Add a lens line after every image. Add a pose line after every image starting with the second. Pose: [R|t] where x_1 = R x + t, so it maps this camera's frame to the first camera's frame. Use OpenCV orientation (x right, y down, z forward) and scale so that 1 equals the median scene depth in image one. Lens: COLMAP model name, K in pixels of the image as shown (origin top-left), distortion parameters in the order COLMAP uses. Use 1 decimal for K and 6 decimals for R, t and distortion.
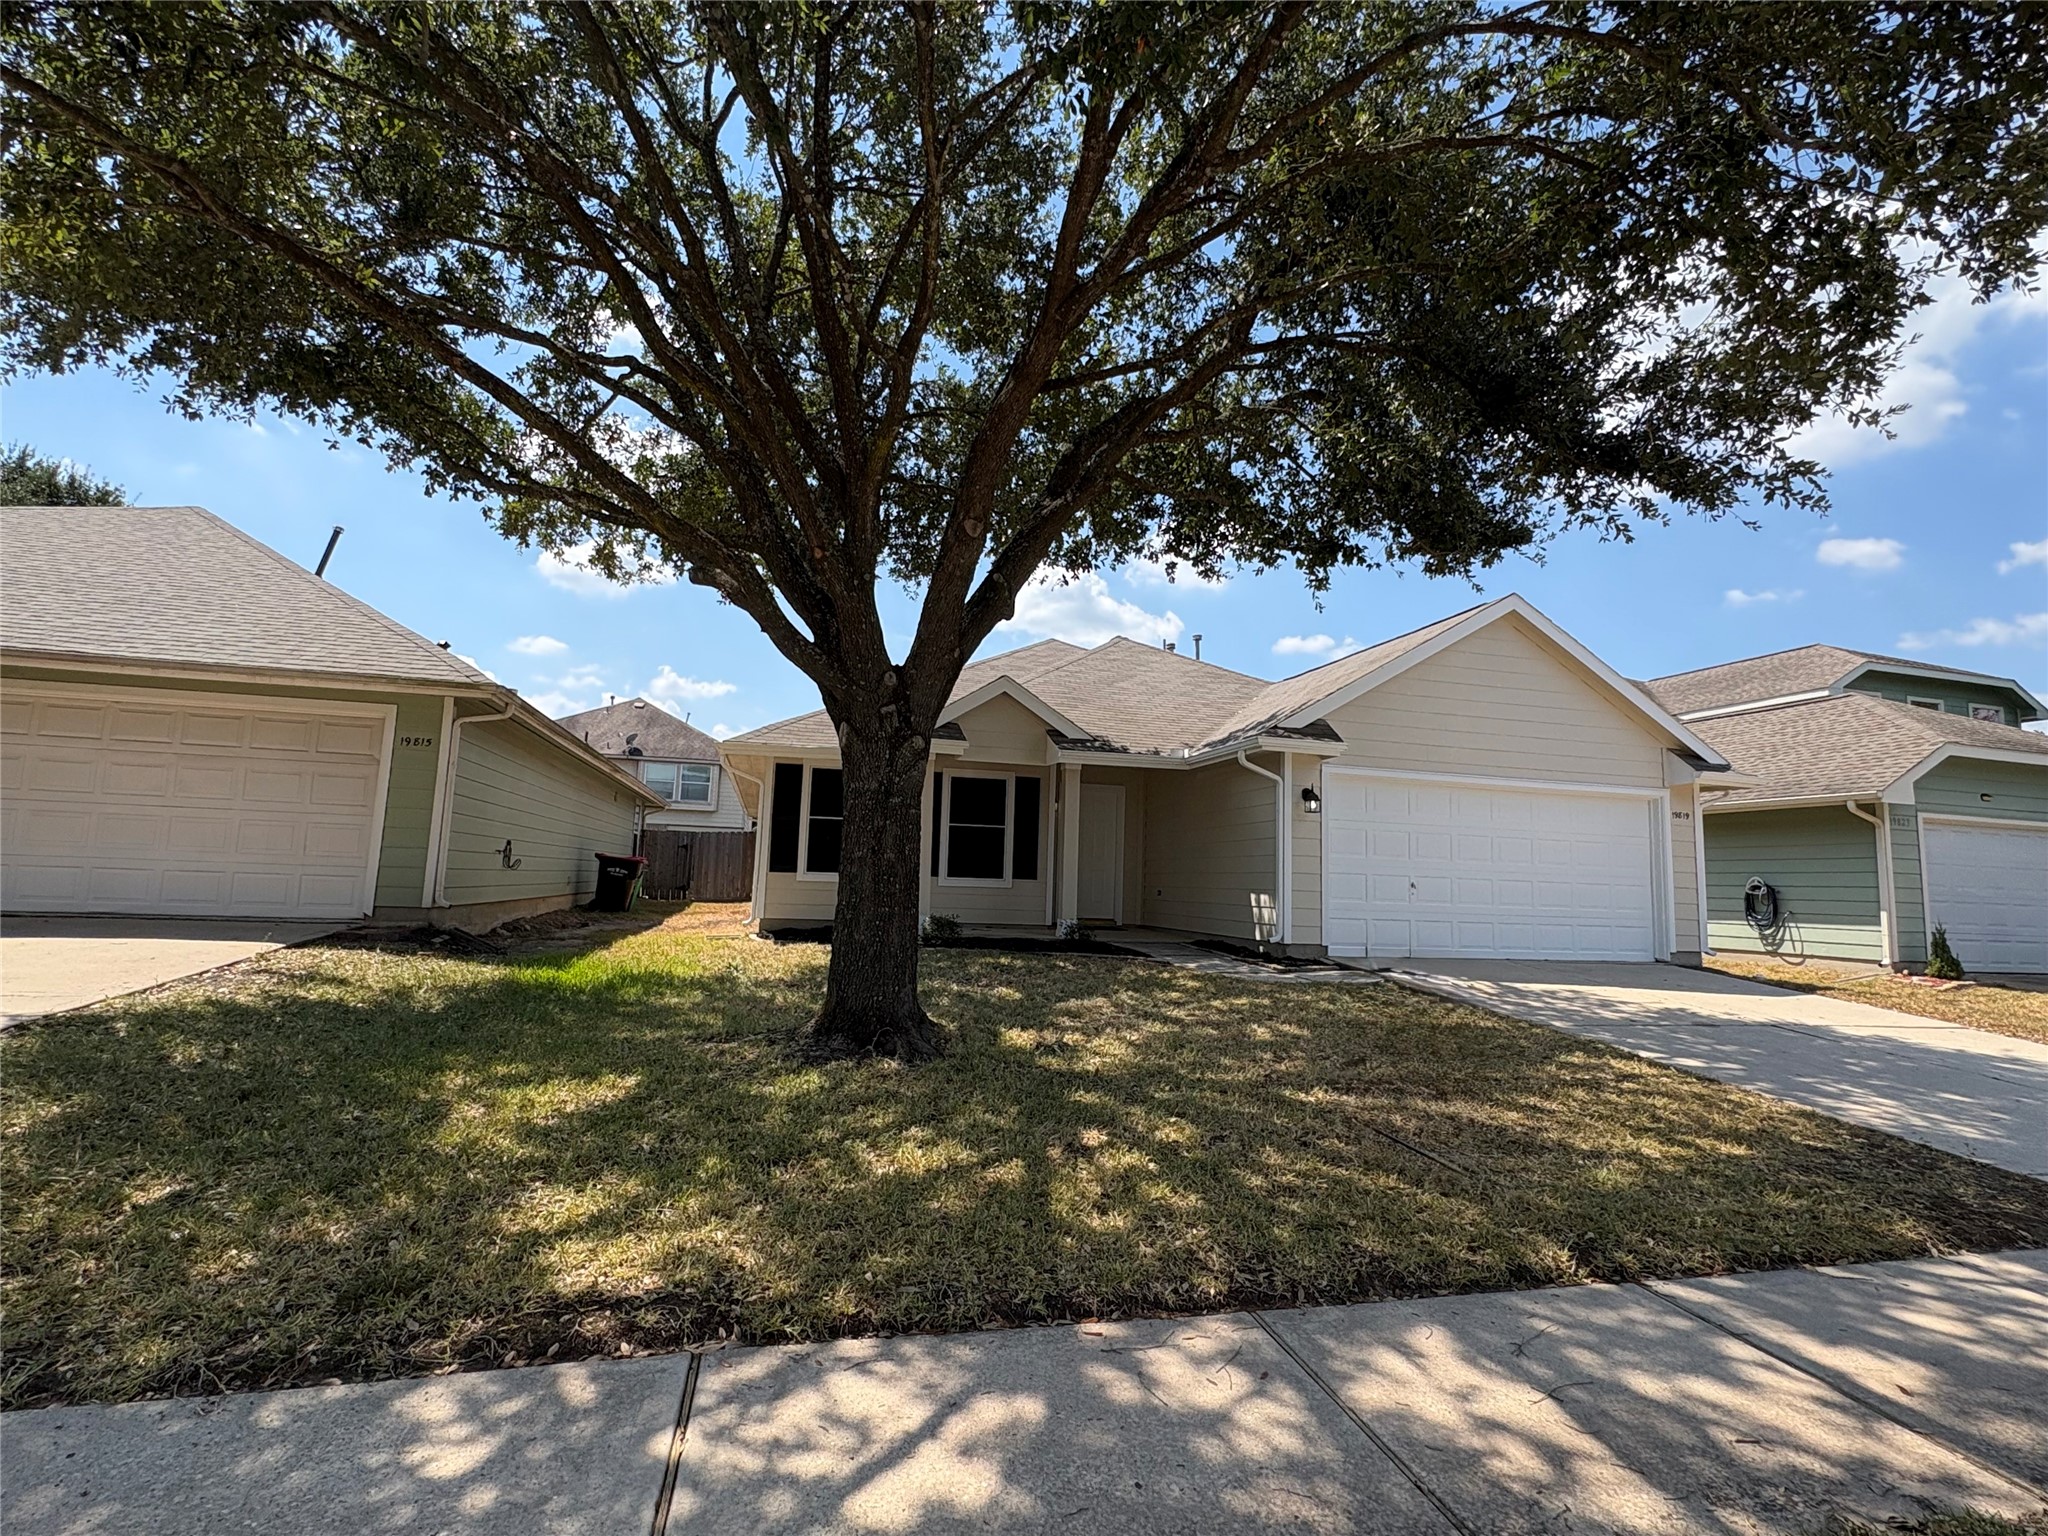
lens RADIAL K [[973.3, 0, 1024.0], [0, 973.3, 768.0], [0, 0, 1]] dist [-0.001881, -0.000267]
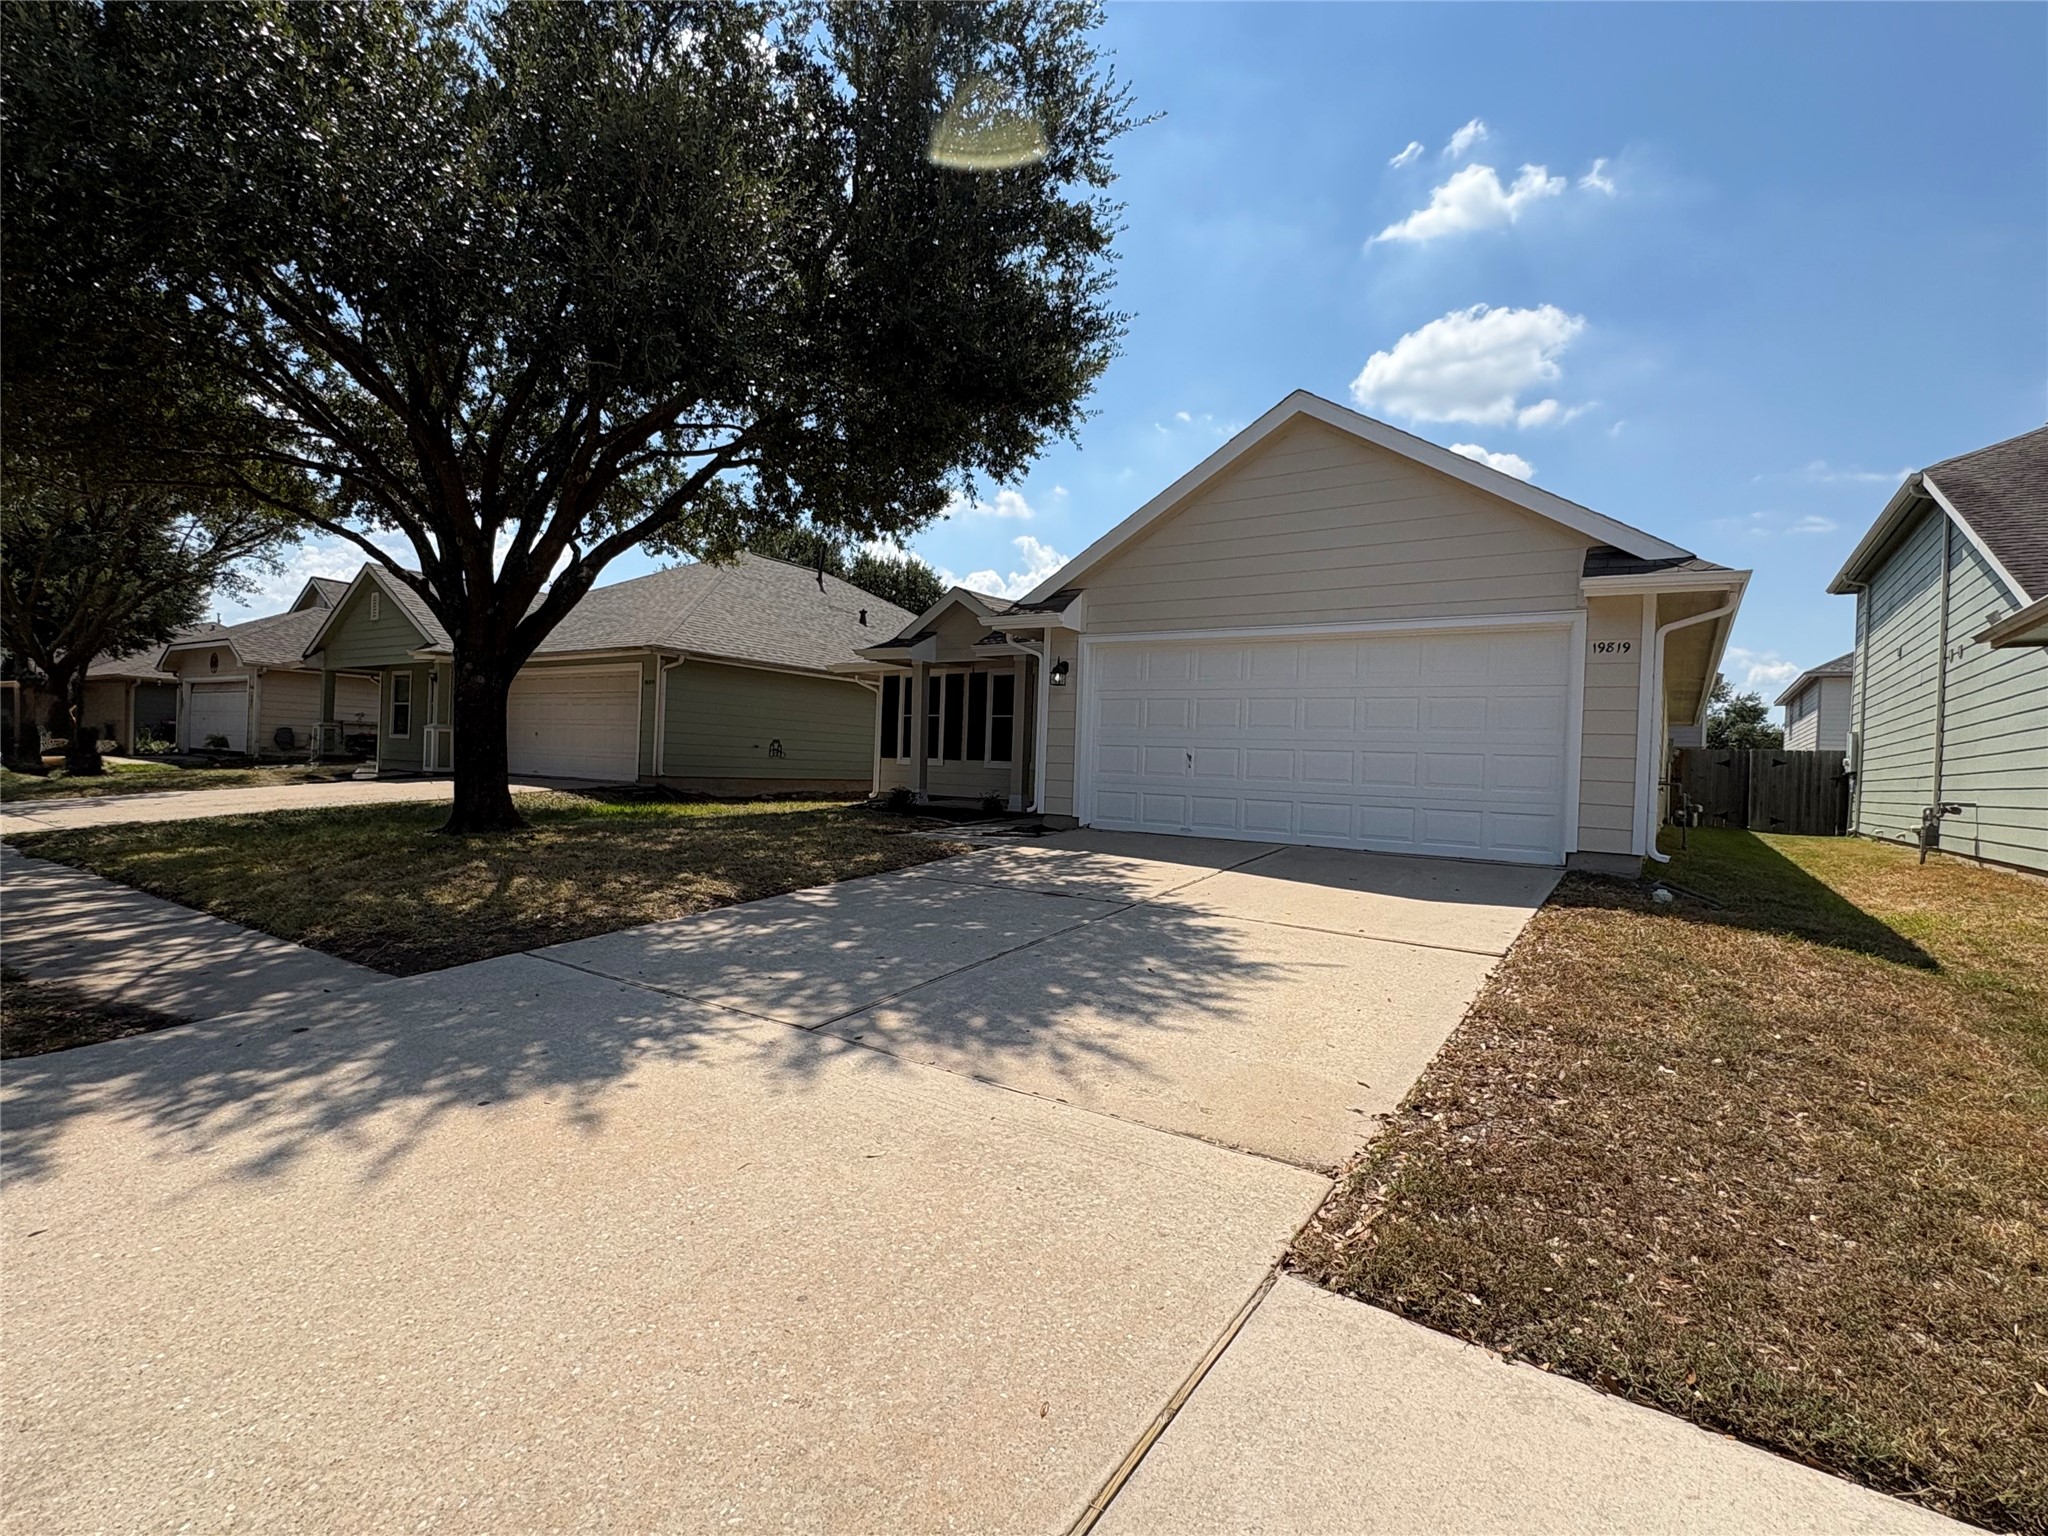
lens RADIAL K [[977.2, 0, 1024.0], [0, 977.2, 768.0], [0, 0, 1]] dist [-0.002236, 0.000050]
pose [[0.659103, -0.007988, -0.752010, 1.001418], [0.070812, 0.996160, 0.051482, 0.074094], [0.748711, -0.087184, 0.657138, 0.290116]]
